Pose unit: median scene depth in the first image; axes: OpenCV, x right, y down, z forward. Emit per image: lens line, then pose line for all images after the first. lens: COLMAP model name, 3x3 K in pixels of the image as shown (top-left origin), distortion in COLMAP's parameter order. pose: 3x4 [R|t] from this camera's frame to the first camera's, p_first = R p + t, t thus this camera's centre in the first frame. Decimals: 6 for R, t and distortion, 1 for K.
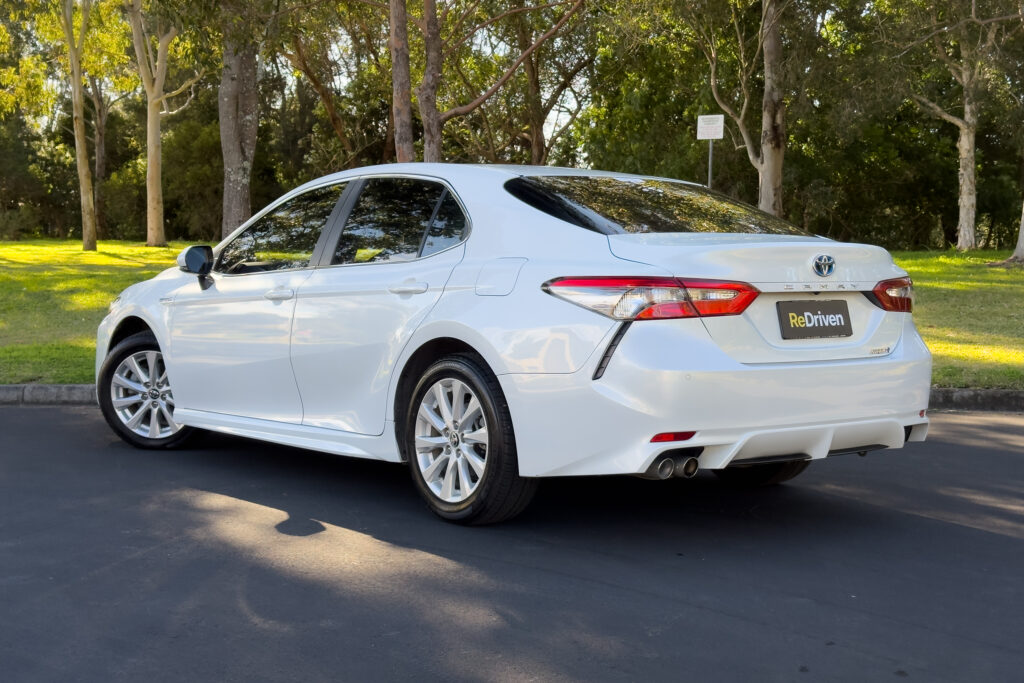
lens RADIAL K [[1396.1, 0, 511.8], [0, 1396.1, 364.4], [0, 0, 1]] dist [0.135238, -0.006985]
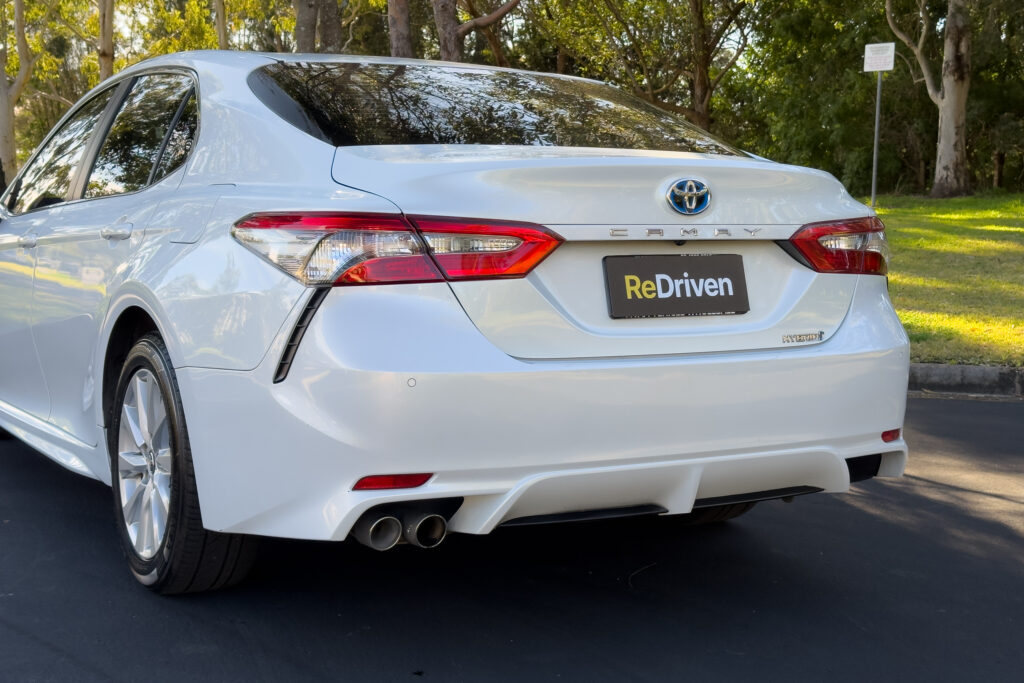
lens RADIAL K [[1418.3, 0, 514.8], [0, 1418.3, 330.7], [0, 0, 1]] dist [0.147817, -0.124046]
pose [[0.990181, 0.014375, -0.139050, 0.232572], [-0.012998, 0.999857, 0.010803, -0.018331], [0.139185, -0.008889, 0.990226, 0.377935]]
